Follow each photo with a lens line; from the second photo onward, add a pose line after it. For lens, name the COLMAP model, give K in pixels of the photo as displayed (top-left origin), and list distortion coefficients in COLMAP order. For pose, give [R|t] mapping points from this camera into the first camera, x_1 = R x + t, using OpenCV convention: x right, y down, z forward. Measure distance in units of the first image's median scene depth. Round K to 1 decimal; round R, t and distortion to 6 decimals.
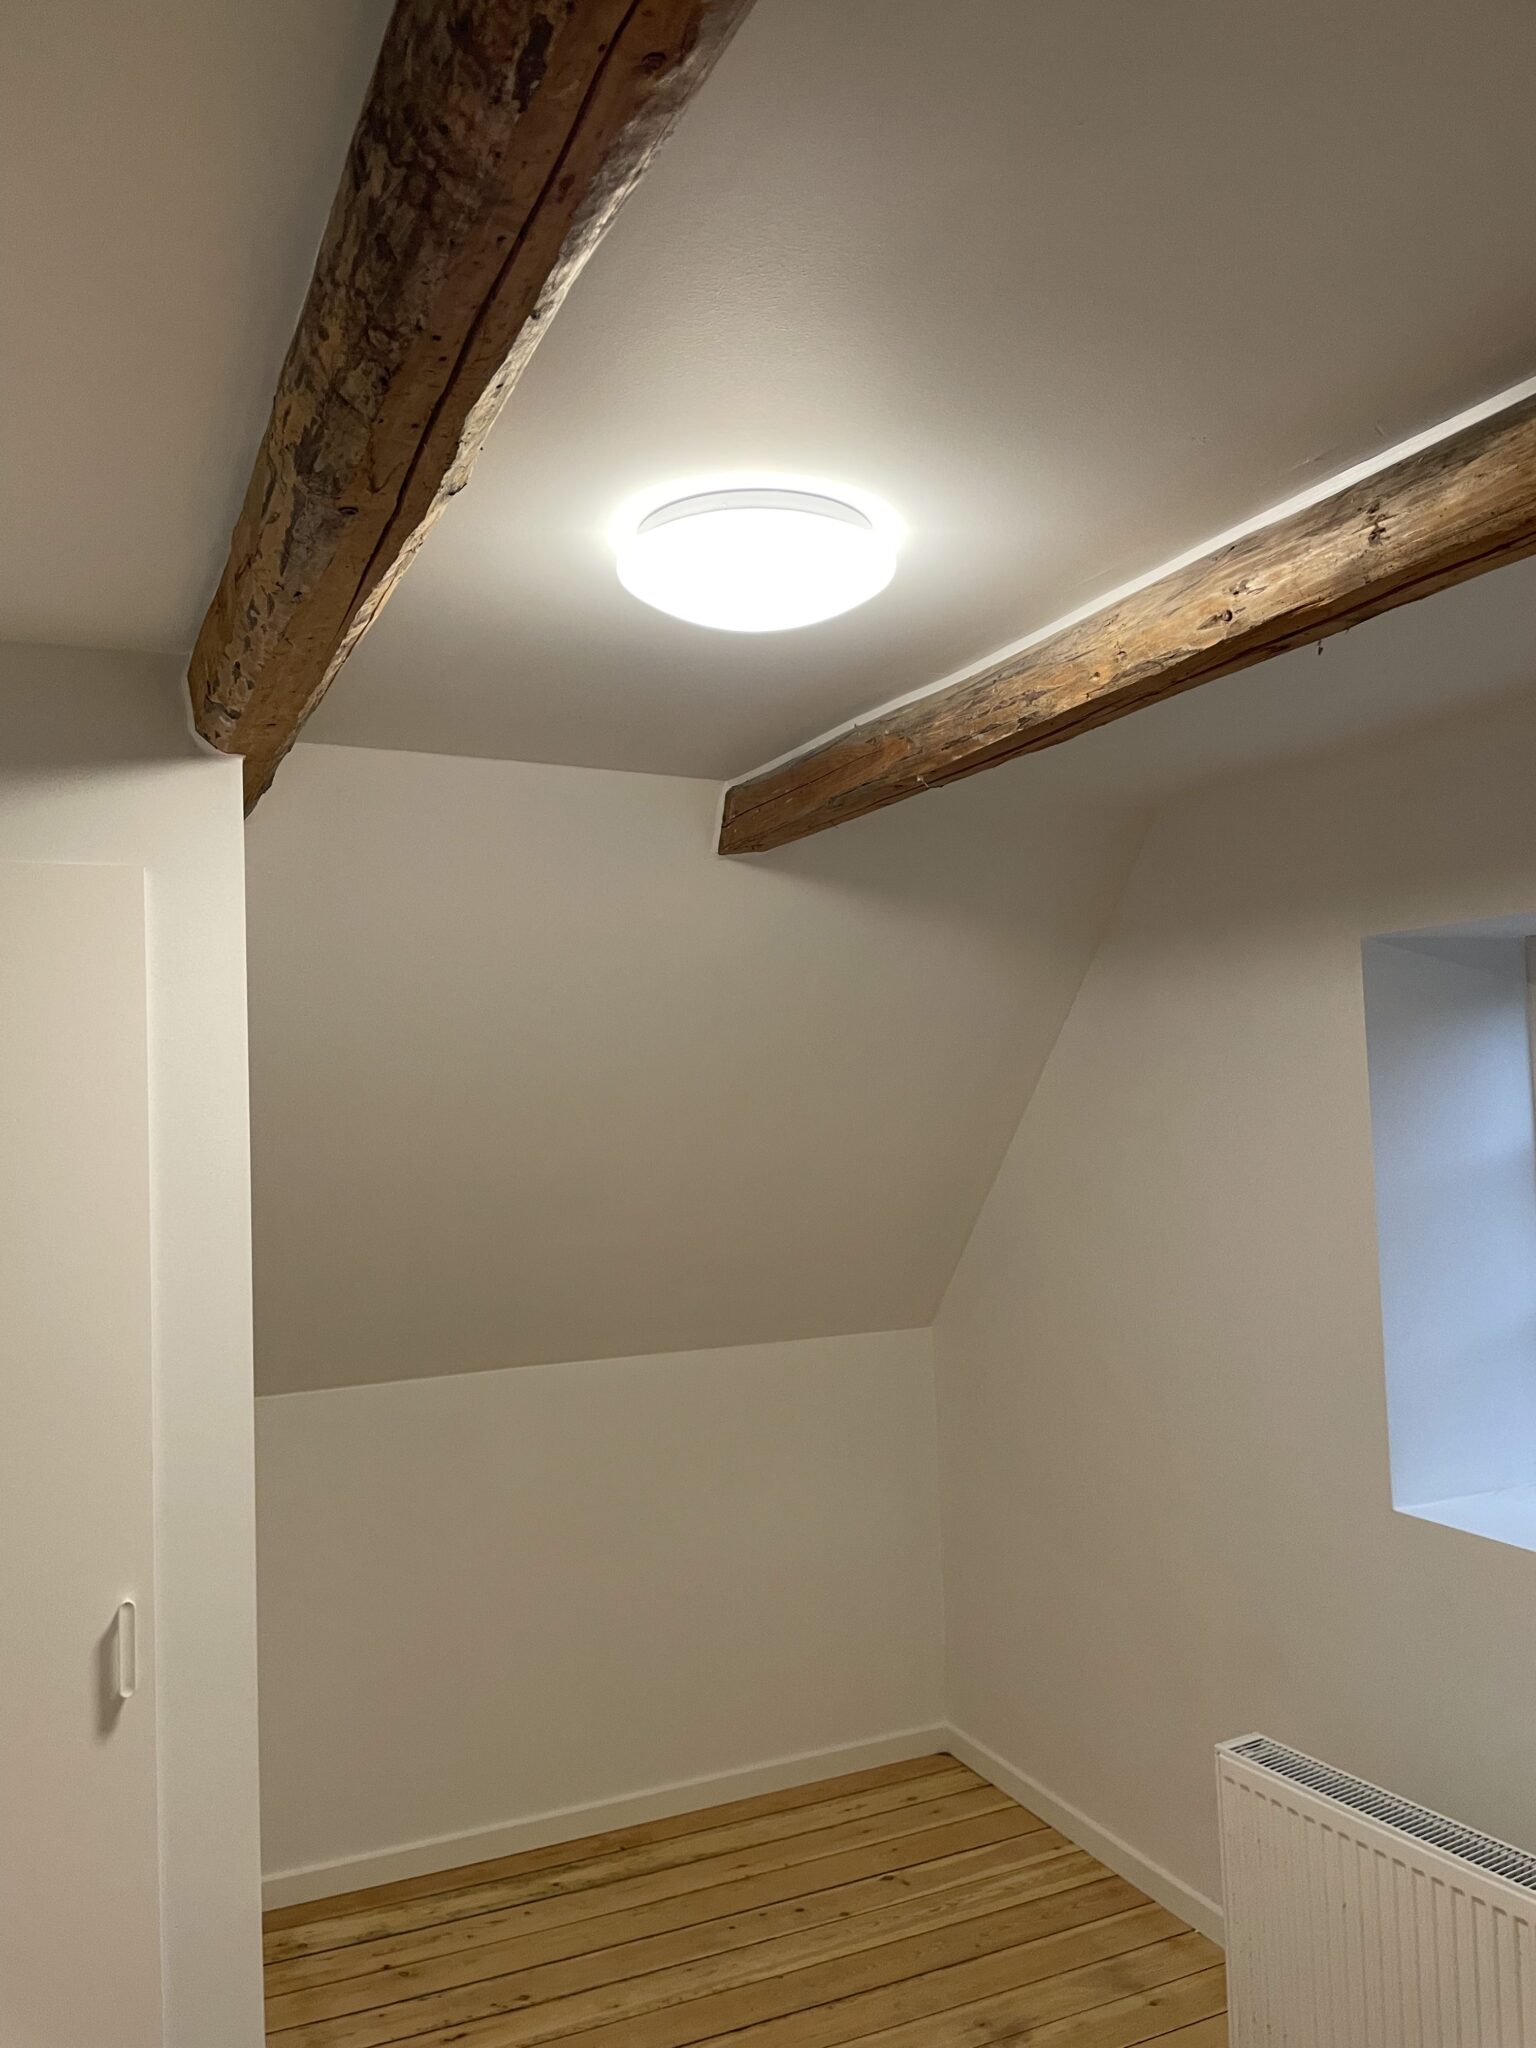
lens RADIAL K [[1559.4, 0, 768.0], [0, 1559.4, 1024.0], [0, 0, 1]] dist [-0.010347, -0.003885]
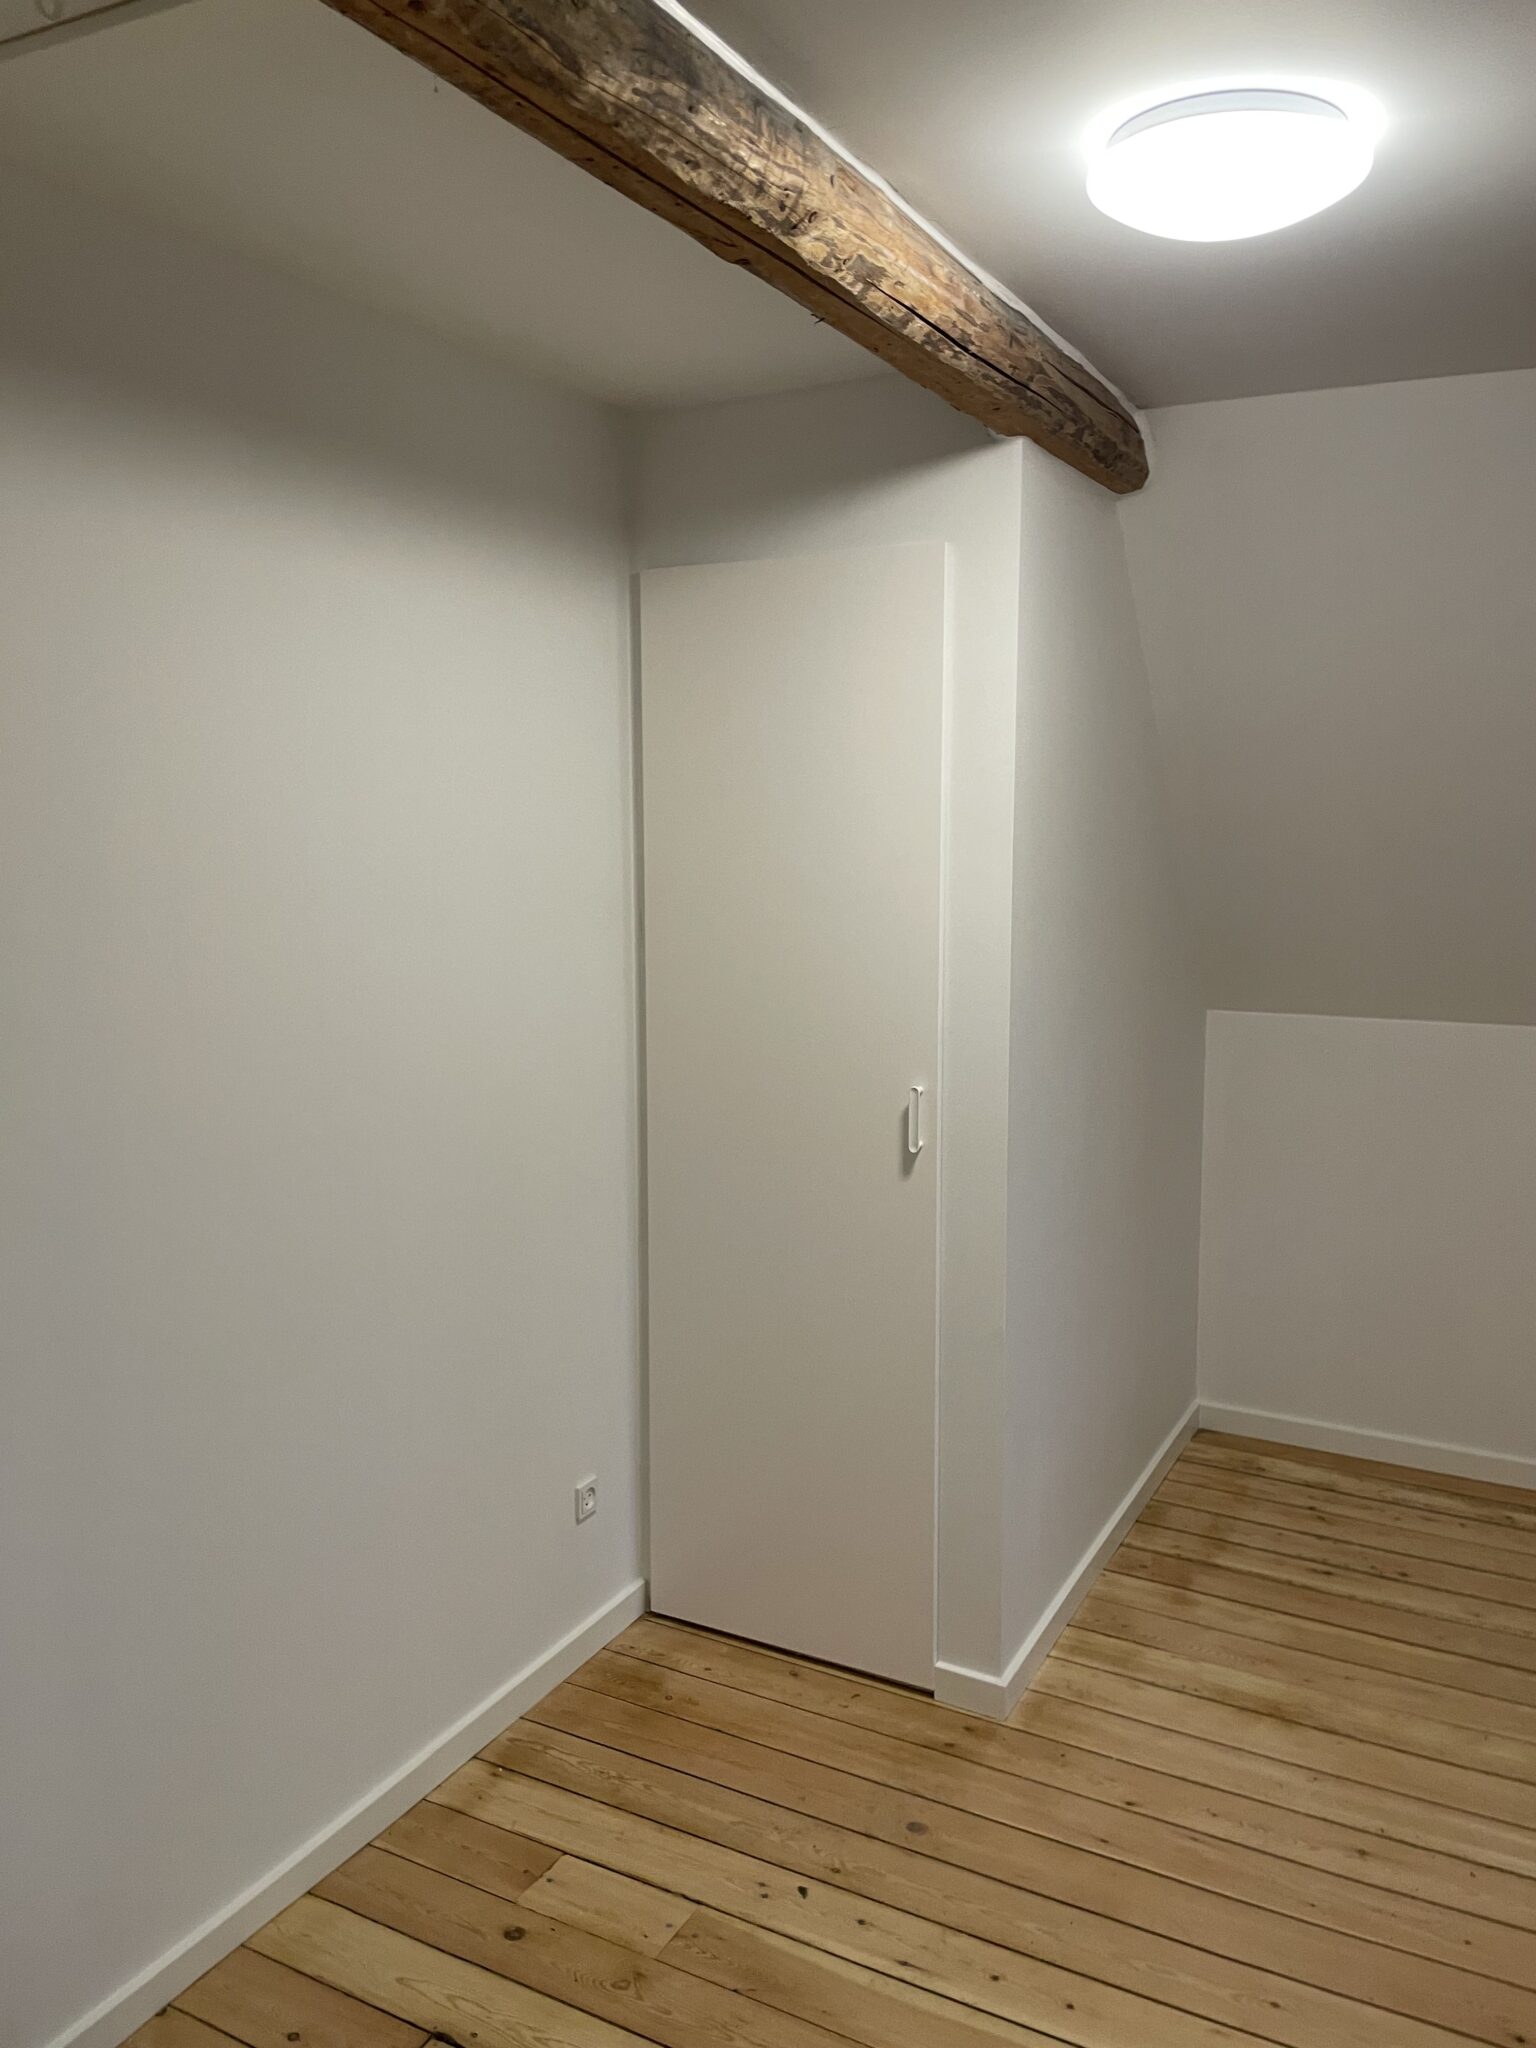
lens RADIAL K [[1559.4, 0, 768.0], [0, 1559.4, 1024.0], [0, 0, 1]] dist [-0.010347, -0.003885]
pose [[0.607825, 0.143716, -0.780957, 0.362625], [0.019204, 0.980537, 0.195391, 0.023318], [0.793839, -0.133761, 0.593235, 0.044873]]
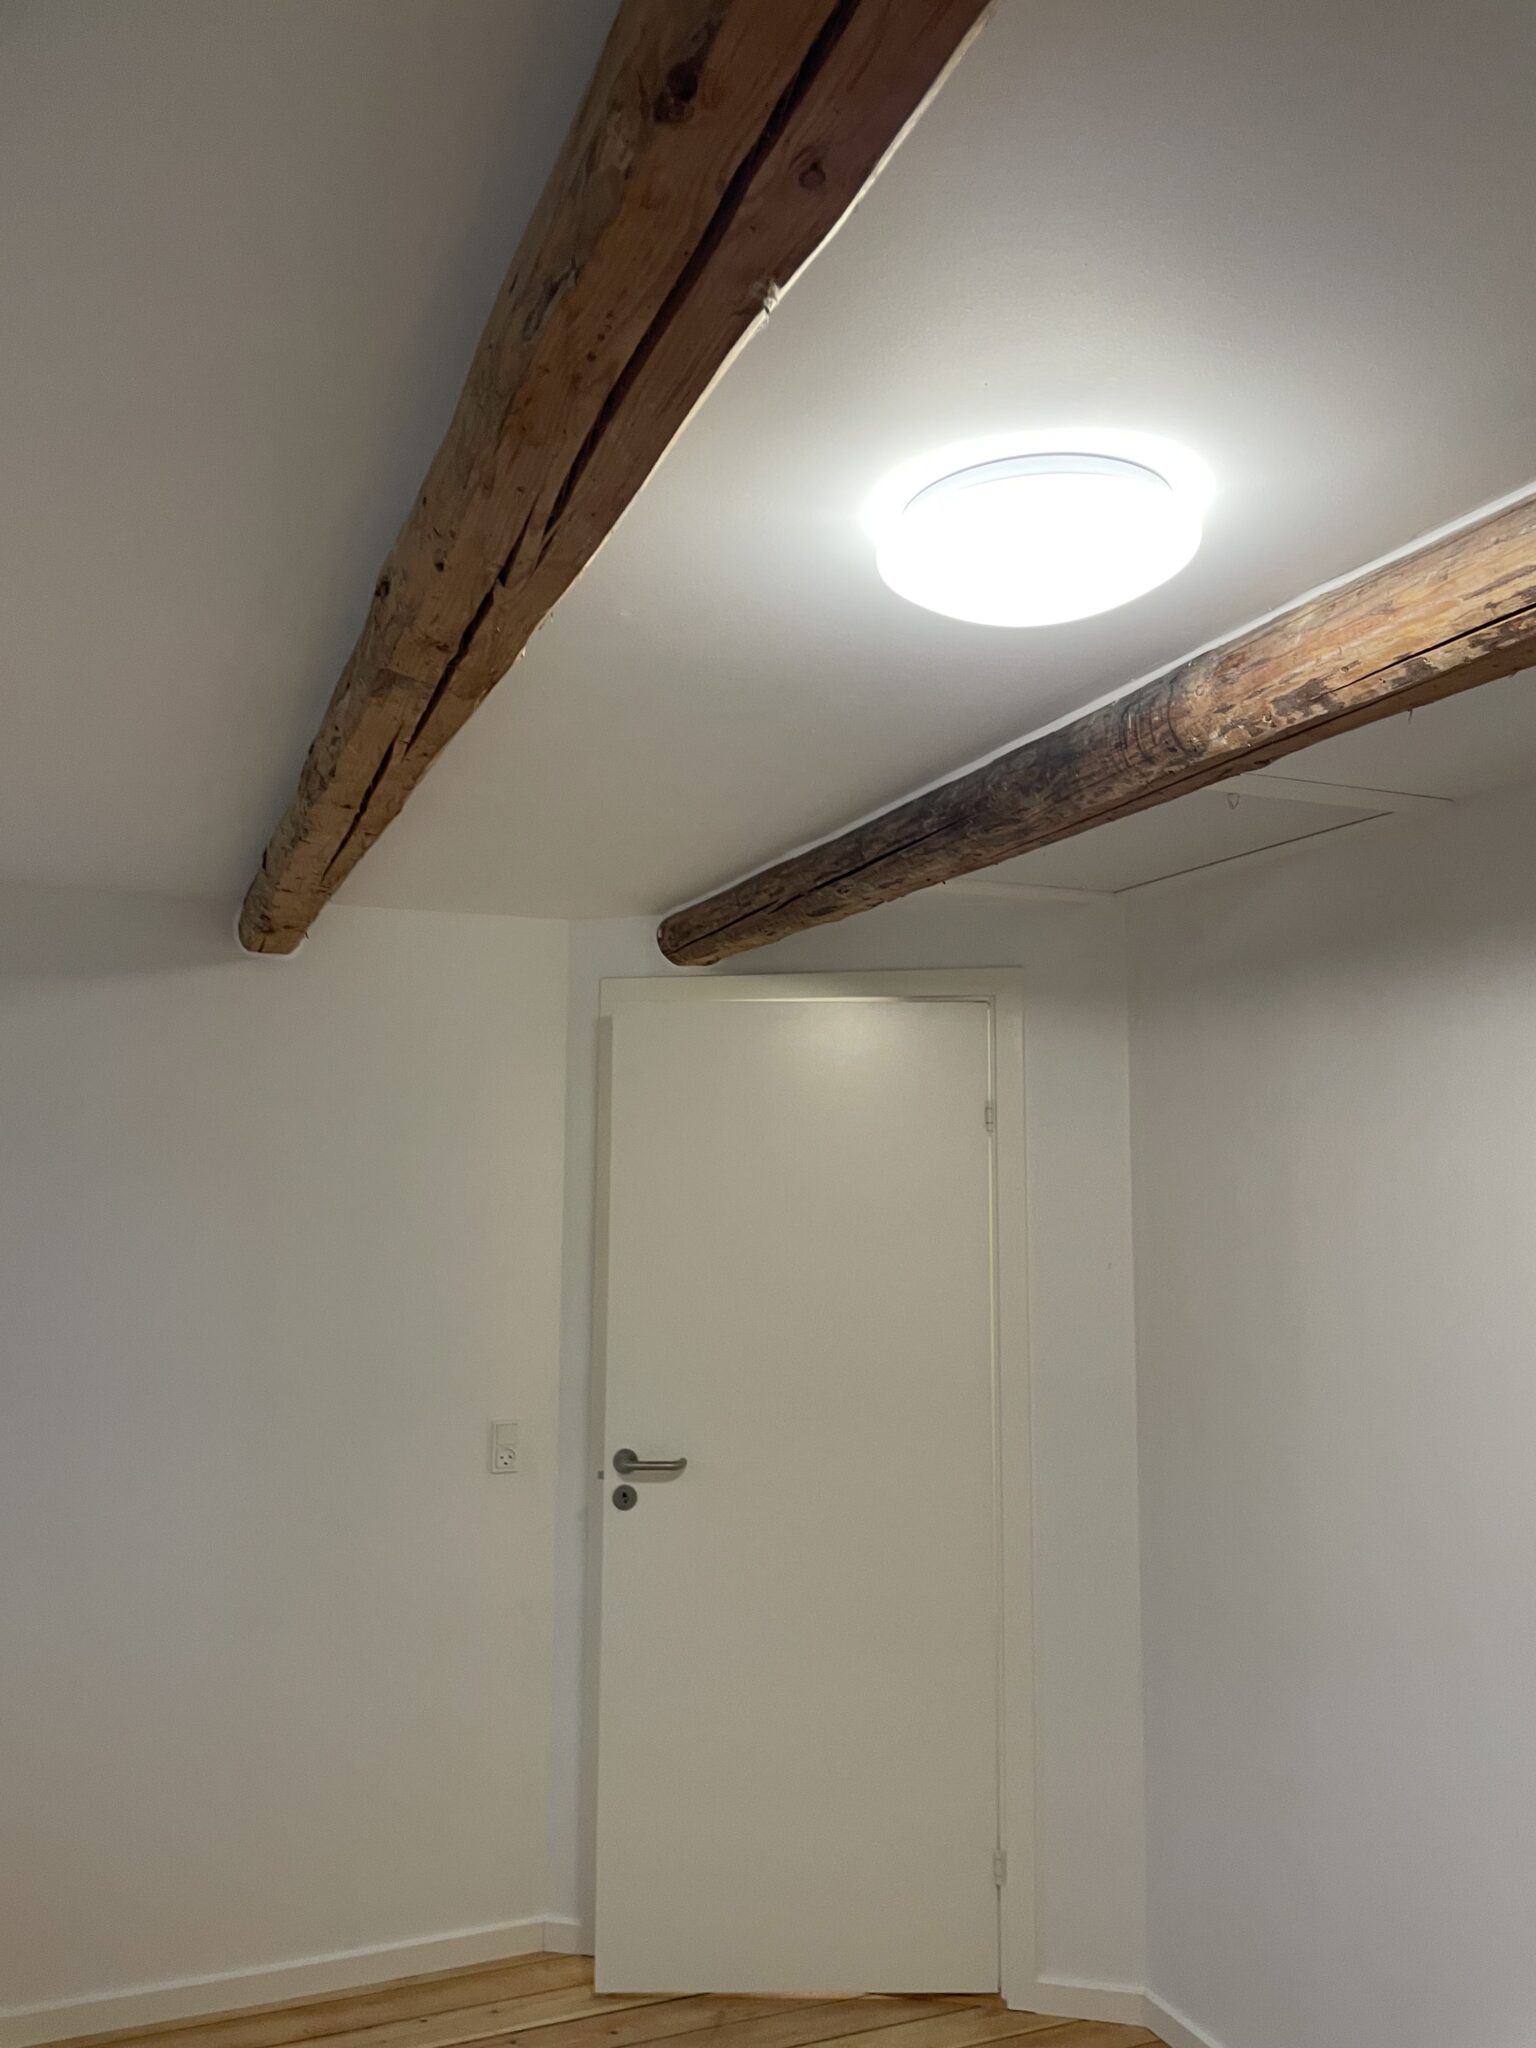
lens RADIAL K [[1559.4, 0, 768.0], [0, 1559.4, 1024.0], [0, 0, 1]] dist [-0.010347, -0.003885]
pose [[-0.998568, 0.032174, 0.042749, 0.029851], [0.024865, 0.986532, -0.161666, 0.060263], [-0.047375, -0.160371, -0.985919, 1.063848]]
